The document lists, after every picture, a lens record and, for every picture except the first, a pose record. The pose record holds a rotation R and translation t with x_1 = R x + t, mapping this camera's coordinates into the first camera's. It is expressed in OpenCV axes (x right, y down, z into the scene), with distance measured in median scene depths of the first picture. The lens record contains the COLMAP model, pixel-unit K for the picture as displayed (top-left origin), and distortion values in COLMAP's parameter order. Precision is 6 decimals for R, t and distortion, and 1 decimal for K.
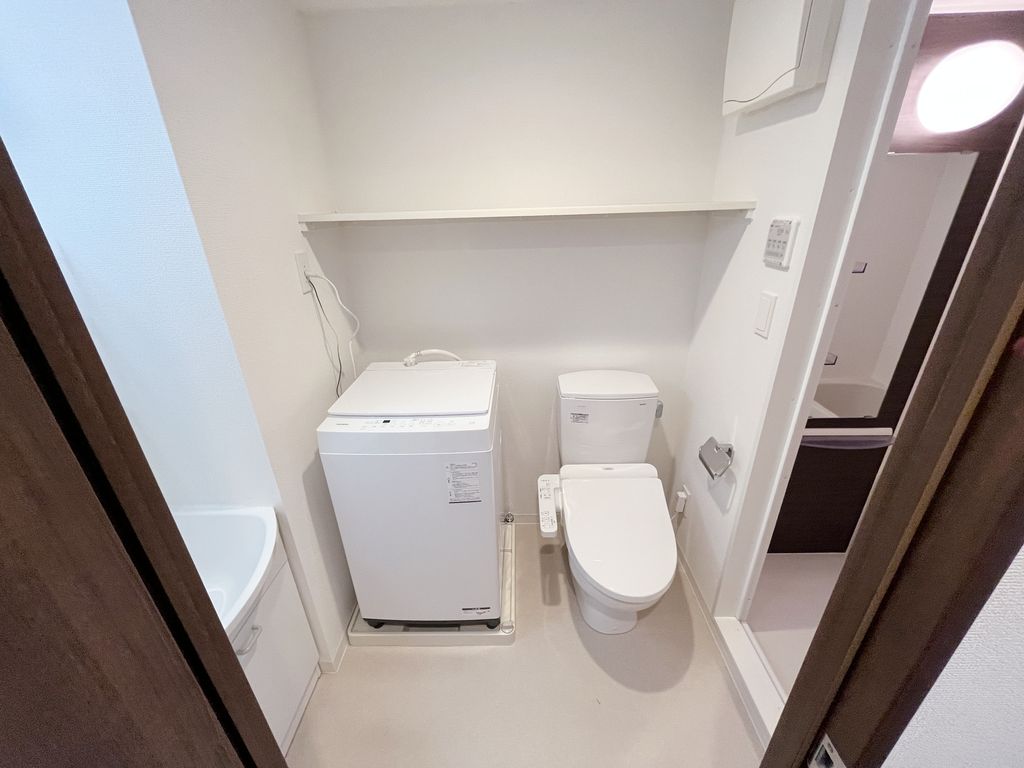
lens RADIAL K [[414.1, 0, 512.0], [0, 414.1, 384.0], [0, 0, 1]] dist [-0.000160, -0.000177]
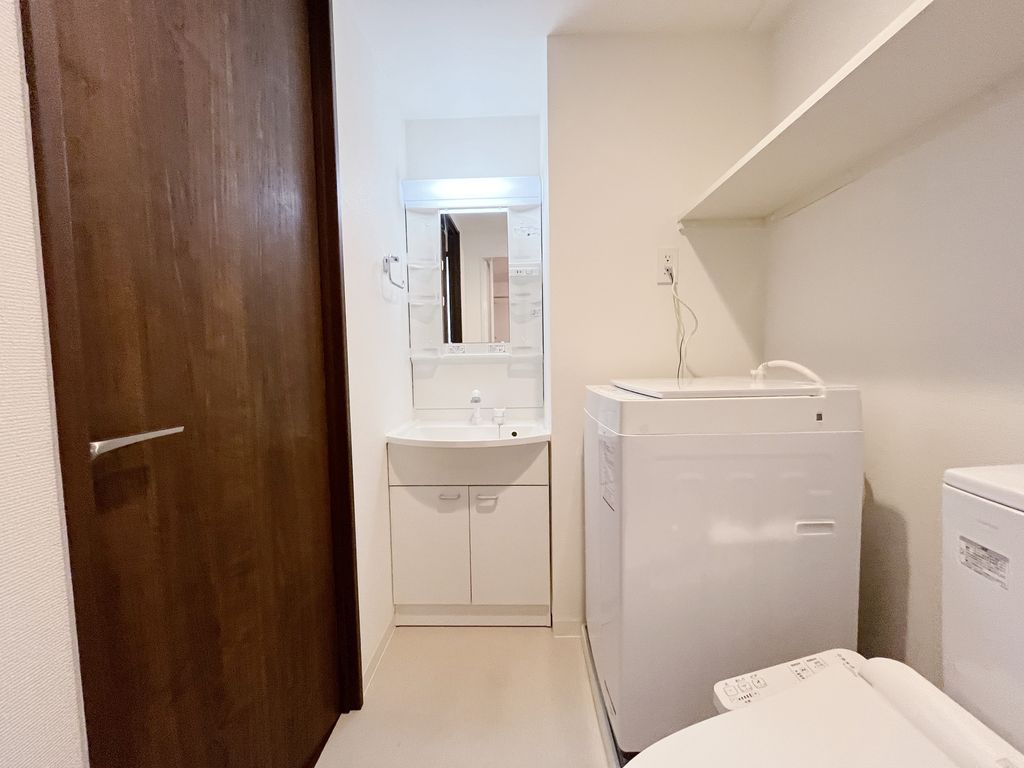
lens RADIAL K [[414.1, 0, 512.0], [0, 414.1, 384.0], [0, 0, 1]] dist [-0.000160, -0.000177]
pose [[0.000270, 0.083762, -0.996486, 0.496548], [-0.392241, 0.916639, 0.076944, 0.075462], [0.919862, 0.390842, 0.033102, 0.578105]]
